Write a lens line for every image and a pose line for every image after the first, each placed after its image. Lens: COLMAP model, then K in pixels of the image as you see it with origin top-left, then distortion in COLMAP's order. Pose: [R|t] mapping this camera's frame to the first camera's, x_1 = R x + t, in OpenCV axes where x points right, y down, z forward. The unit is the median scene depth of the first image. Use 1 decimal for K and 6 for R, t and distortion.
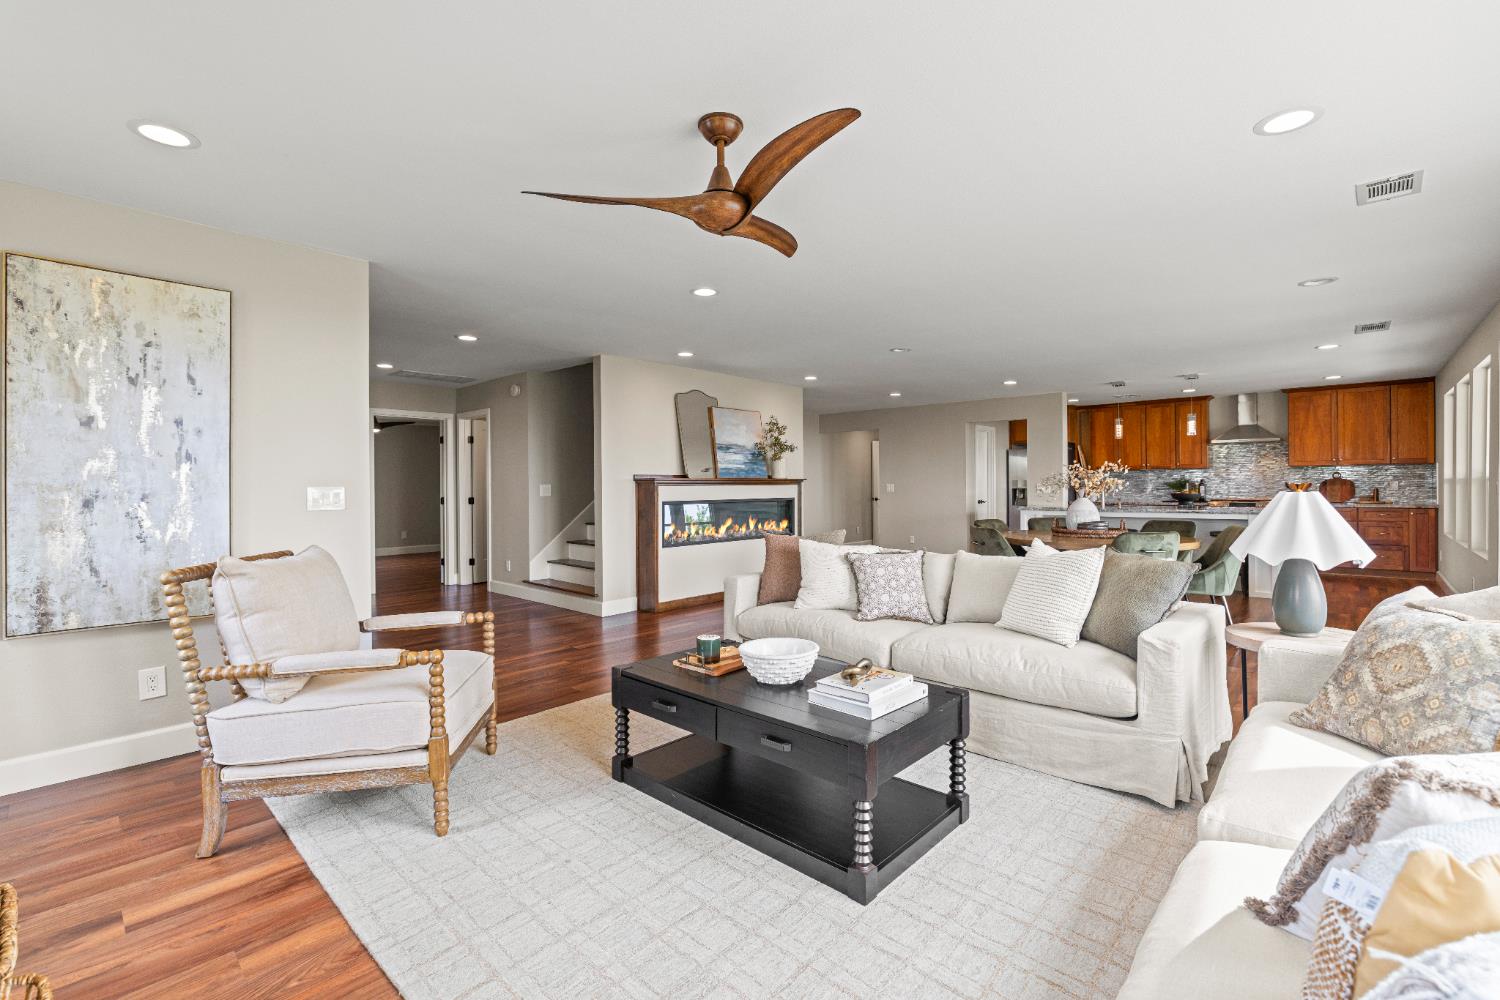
lens RADIAL K [[667.2, 0, 750.8], [0, 667.2, 491.8], [0, 0, 1]] dist [-0.005178, -0.000105]
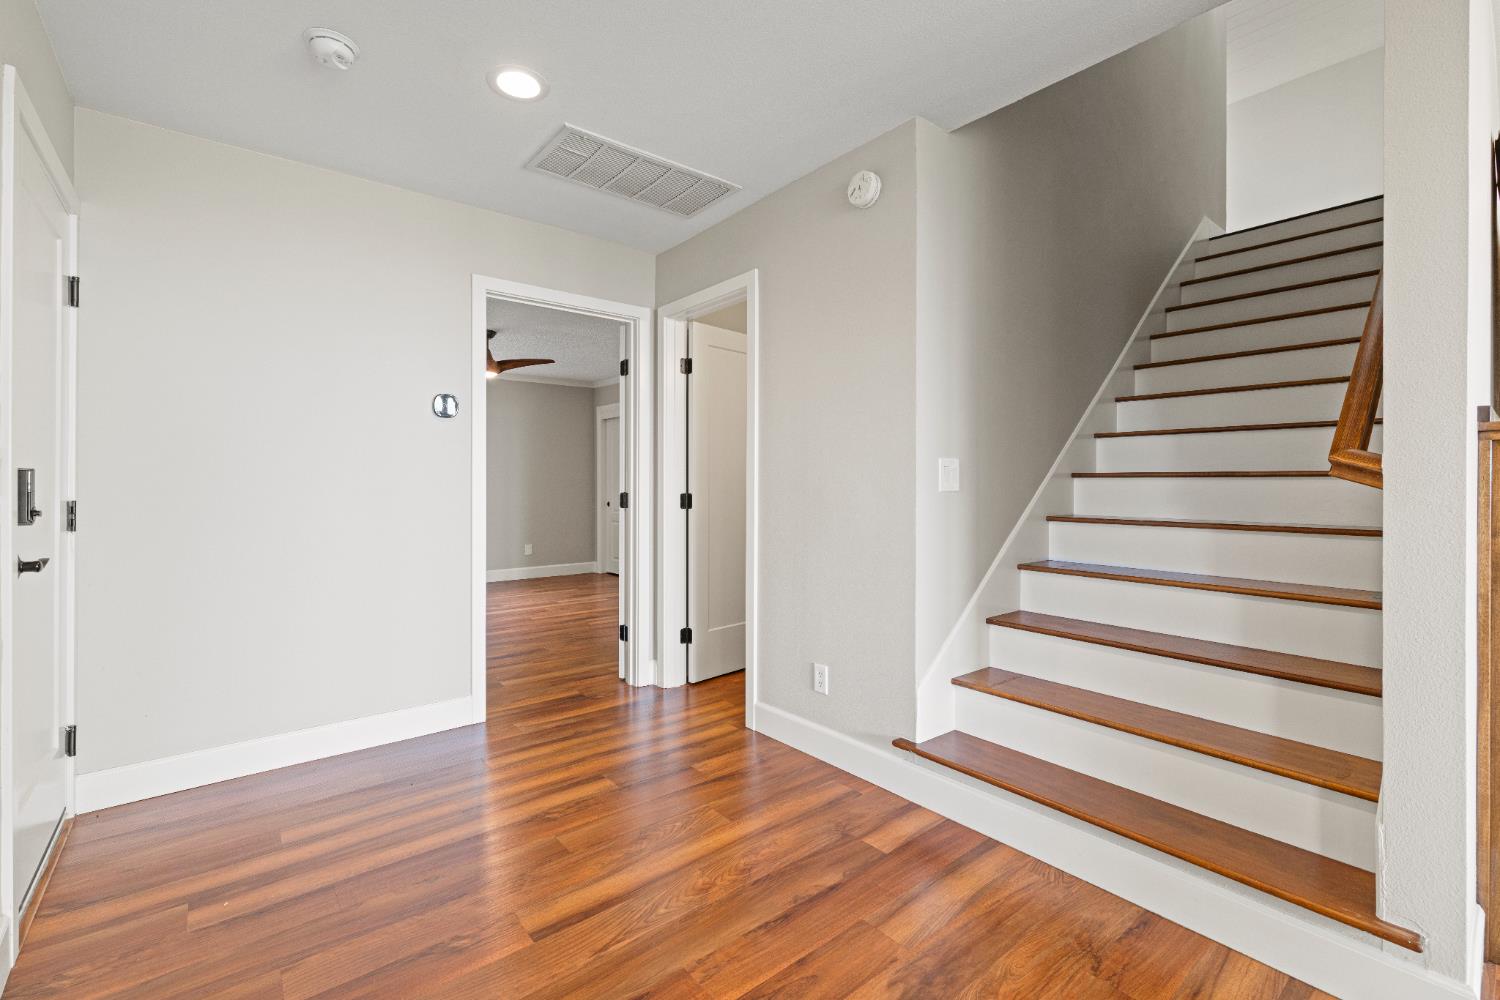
lens RADIAL K [[667.2, 0, 750.3], [0, 667.2, 495.2], [0, 0, 1]] dist [-0.005178, -0.000105]
pose [[0.990127, 0.012036, -0.139656, -0.314911], [-0.011321, 0.999918, 0.005911, 0.006576], [0.139716, -0.004272, 0.990182, 0.562013]]
